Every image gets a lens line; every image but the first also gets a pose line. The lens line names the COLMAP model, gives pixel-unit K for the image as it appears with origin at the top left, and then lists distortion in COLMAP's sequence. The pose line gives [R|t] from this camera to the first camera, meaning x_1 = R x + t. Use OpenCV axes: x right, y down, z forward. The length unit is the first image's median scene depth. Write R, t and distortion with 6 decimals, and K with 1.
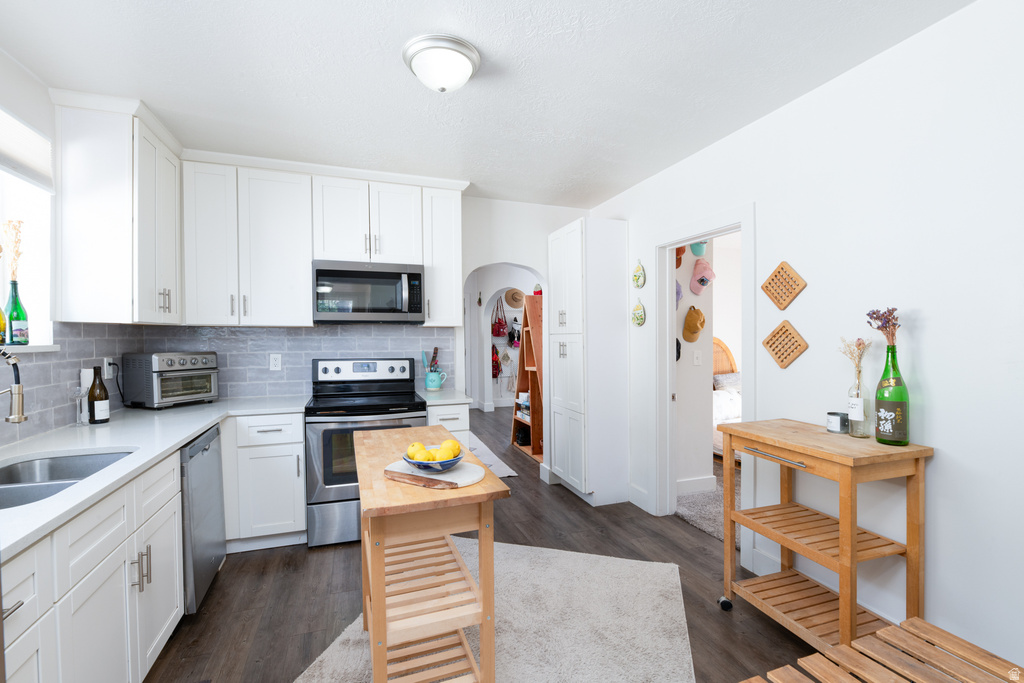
lens RADIAL K [[451.6, 0, 511.0], [0, 451.6, 342.0], [0, 0, 1]] dist [0.002483, -0.000375]
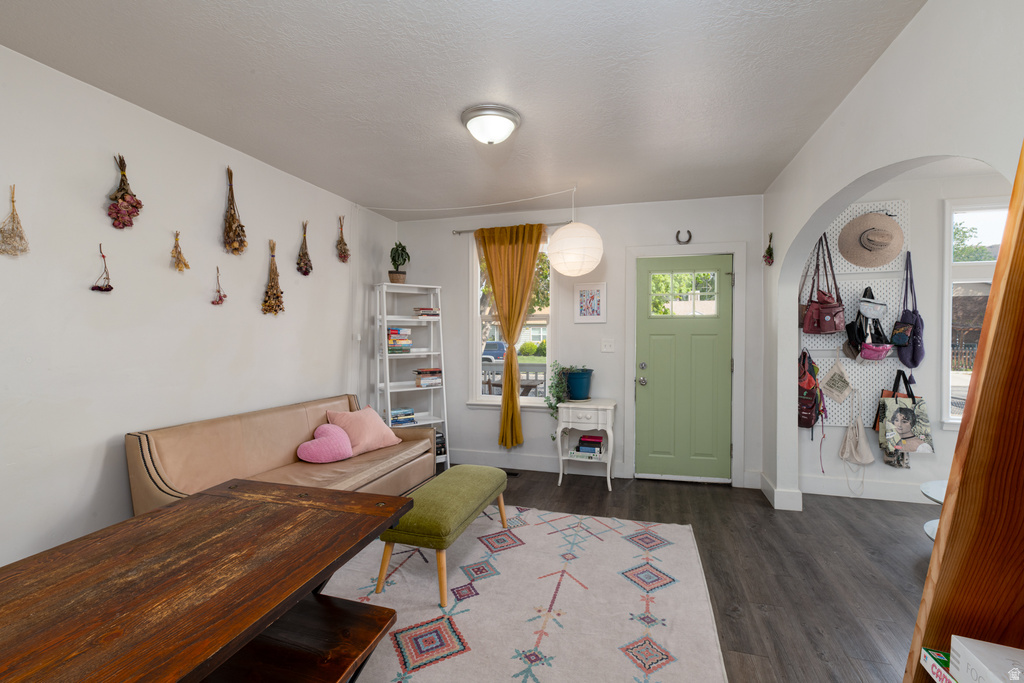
lens RADIAL K [[451.6, 0, 512.2], [0, 451.6, 345.1], [0, 0, 1]] dist [0.002483, -0.000375]
pose [[0.815068, 0.023718, -0.578880, -0.015512], [-0.014942, 0.999690, 0.019920, -0.005031], [0.579173, -0.007586, 0.815169, 0.474102]]
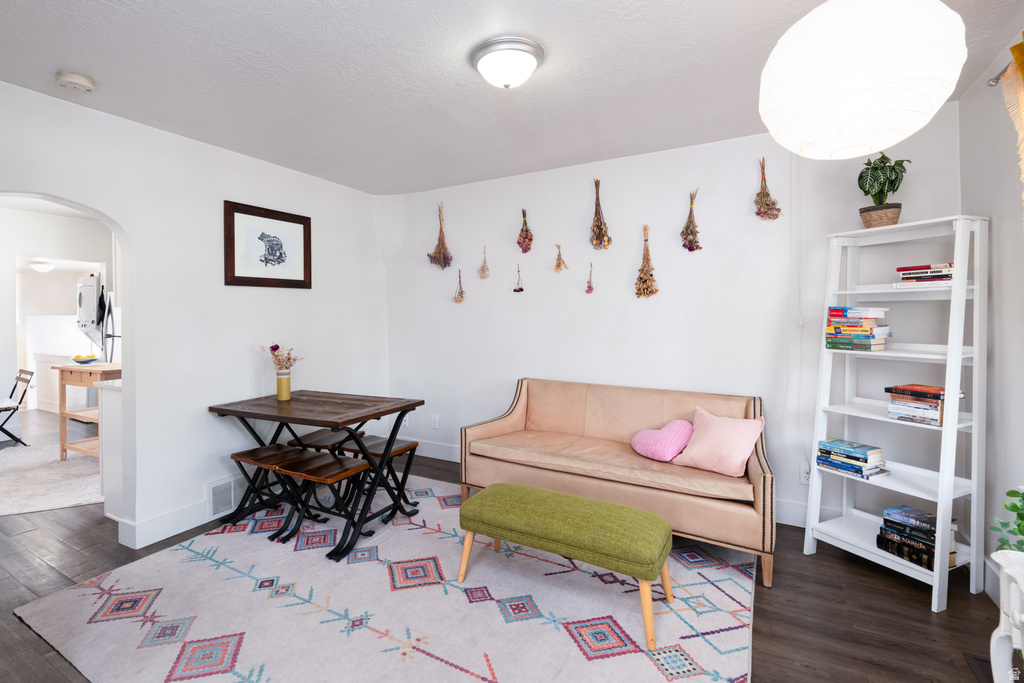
lens RADIAL K [[490.1, 0, 480.7], [0, 490.1, 317.6], [0, 0, 1]] dist [0.002897, 0.000600]
pose [[-0.765627, 0.019351, -0.642994, -0.017431], [0.004447, 0.999683, 0.024791, -0.009737], [0.643270, 0.016121, -0.765470, 0.702796]]
